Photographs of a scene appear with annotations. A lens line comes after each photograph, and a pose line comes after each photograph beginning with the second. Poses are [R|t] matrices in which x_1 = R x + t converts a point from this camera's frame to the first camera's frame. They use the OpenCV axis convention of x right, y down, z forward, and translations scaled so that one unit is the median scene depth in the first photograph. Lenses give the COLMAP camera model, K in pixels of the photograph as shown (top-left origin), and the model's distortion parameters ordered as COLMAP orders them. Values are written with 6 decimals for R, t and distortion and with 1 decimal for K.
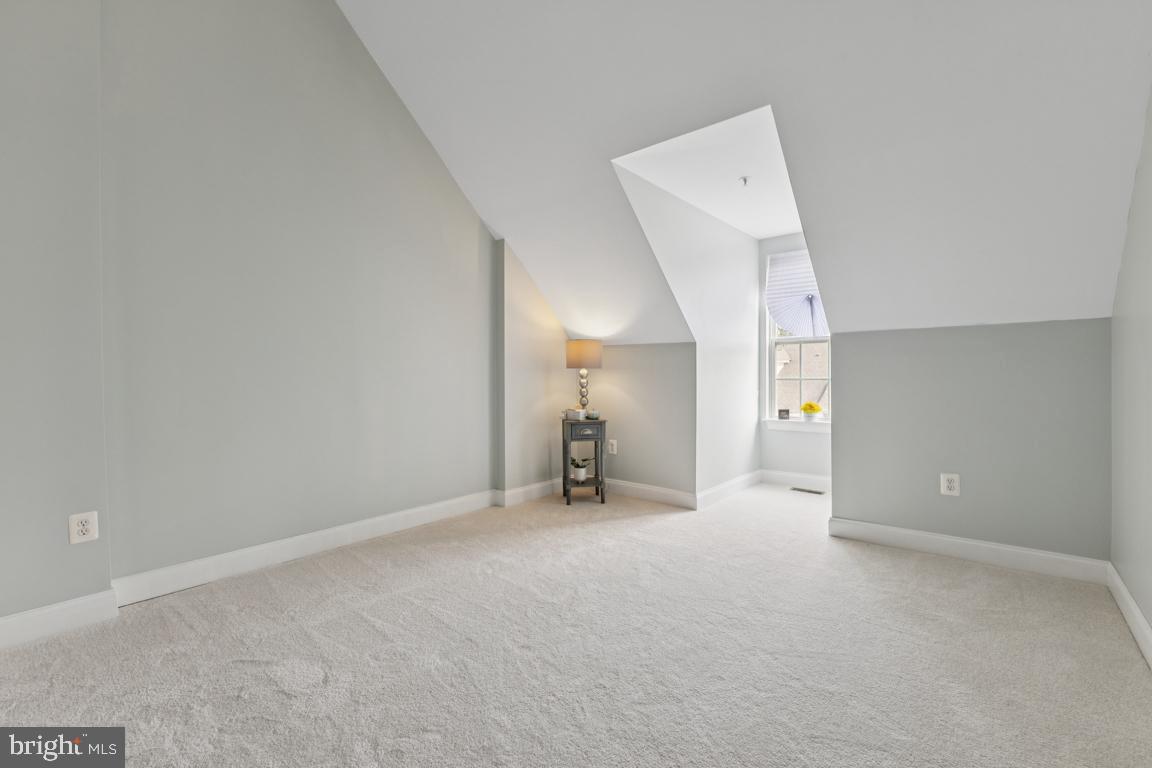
lens RADIAL K [[499.5, 0, 576.8], [0, 499.5, 381.3], [0, 0, 1]] dist [0.004035, -0.000475]
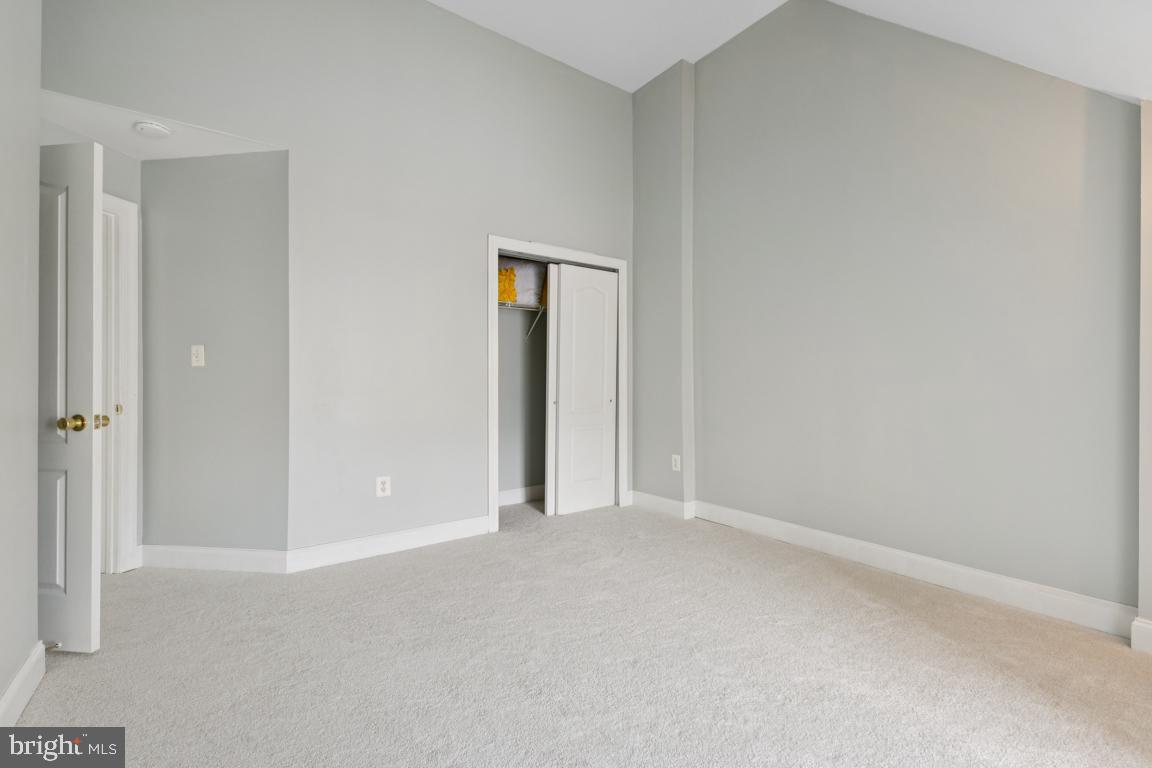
lens RADIAL K [[499.5, 0, 574.1], [0, 499.5, 380.4], [0, 0, 1]] dist [0.004035, -0.000475]
pose [[-0.244532, 0.004016, -0.969633, 0.594398], [-0.012589, 0.999894, 0.007316, -0.008441], [0.969559, 0.013995, -0.244456, 0.755906]]
